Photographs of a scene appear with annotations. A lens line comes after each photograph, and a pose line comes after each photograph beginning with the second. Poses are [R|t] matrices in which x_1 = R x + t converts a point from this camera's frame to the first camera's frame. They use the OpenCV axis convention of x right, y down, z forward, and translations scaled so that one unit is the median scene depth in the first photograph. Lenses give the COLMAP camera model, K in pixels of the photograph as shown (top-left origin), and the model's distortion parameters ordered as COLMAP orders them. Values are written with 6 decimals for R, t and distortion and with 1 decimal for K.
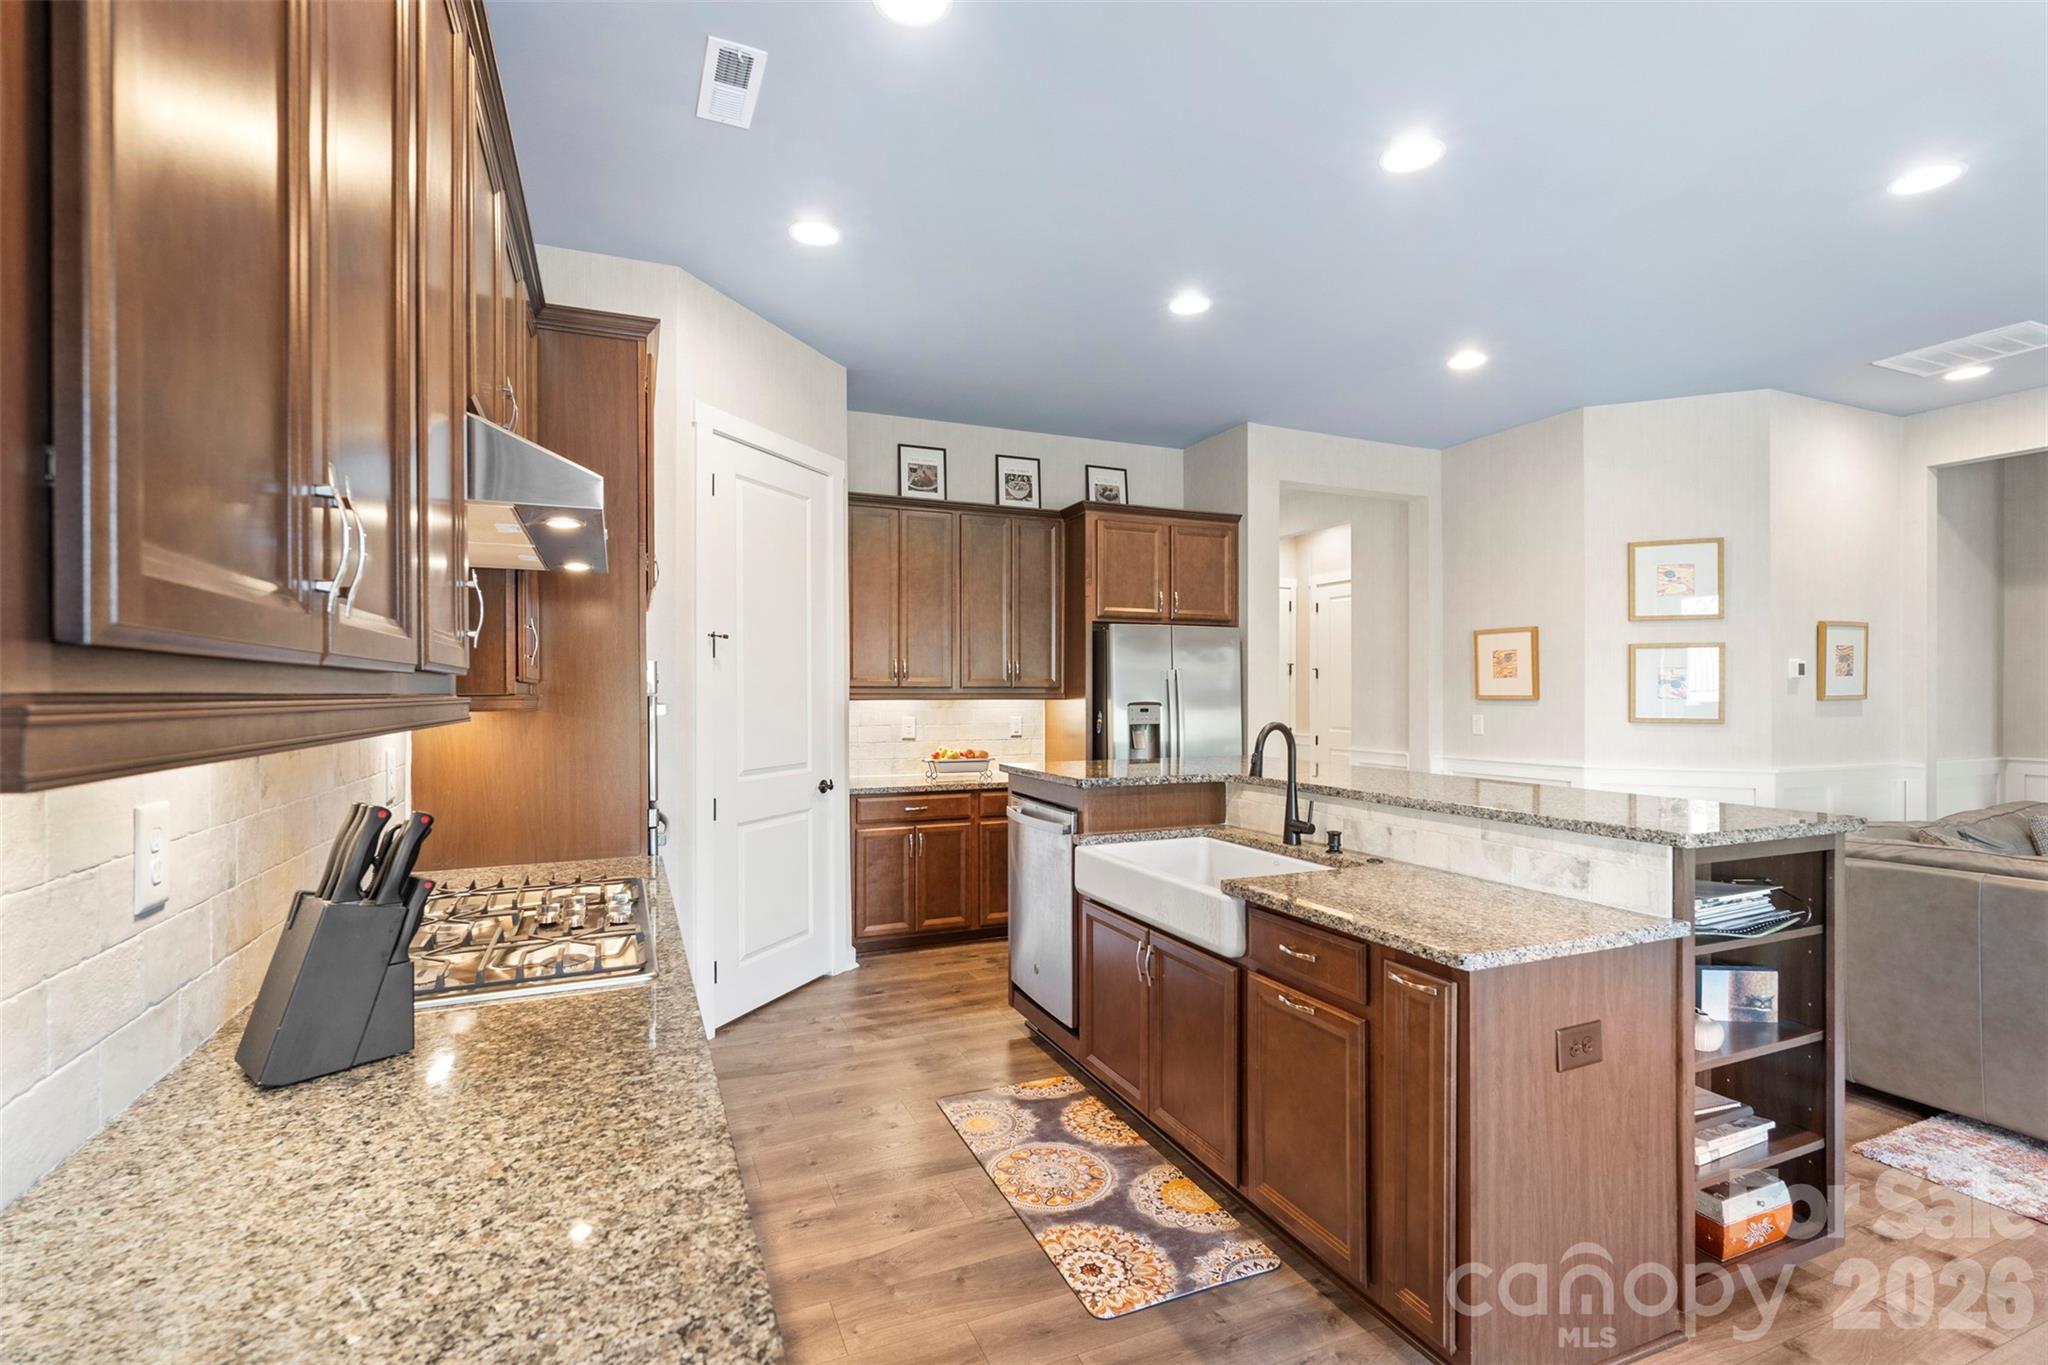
lens RADIAL K [[925.3, 0, 1034.1], [0, 925.3, 689.7], [0, 0, 1]] dist [-0.001439, 0.000175]
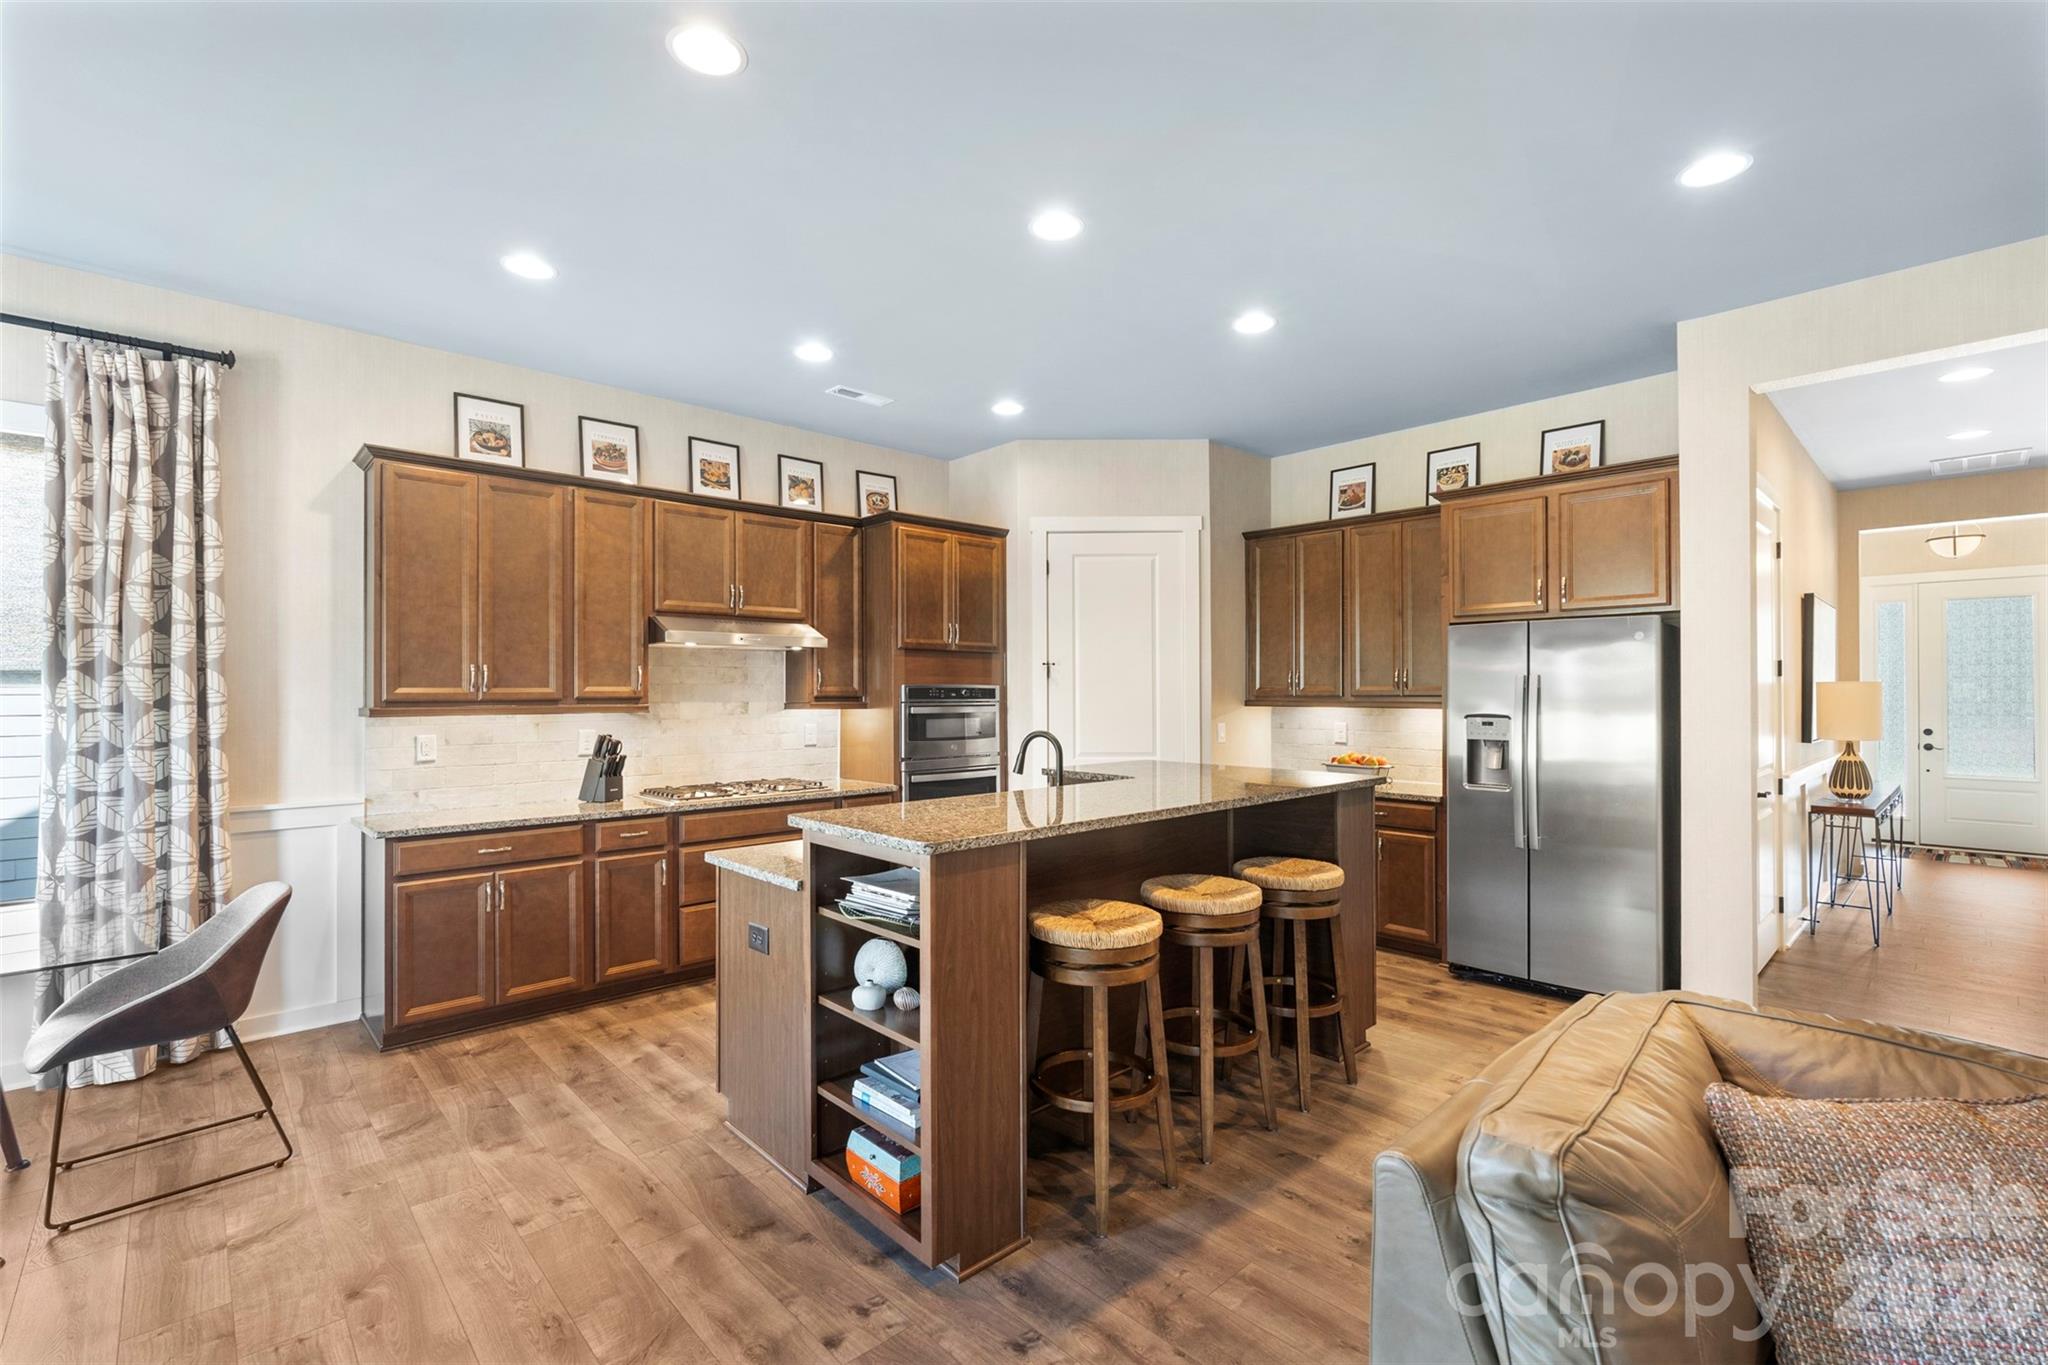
lens RADIAL K [[925.3, 0, 1038.7], [0, 925.3, 688.7], [0, 0, 1]] dist [-0.001439, 0.000175]
pose [[0.344819, -0.003580, -0.938662, 0.744751], [0.003268, 0.999991, -0.002613, -0.009103], [0.938663, -0.002166, 0.344828, 0.303203]]
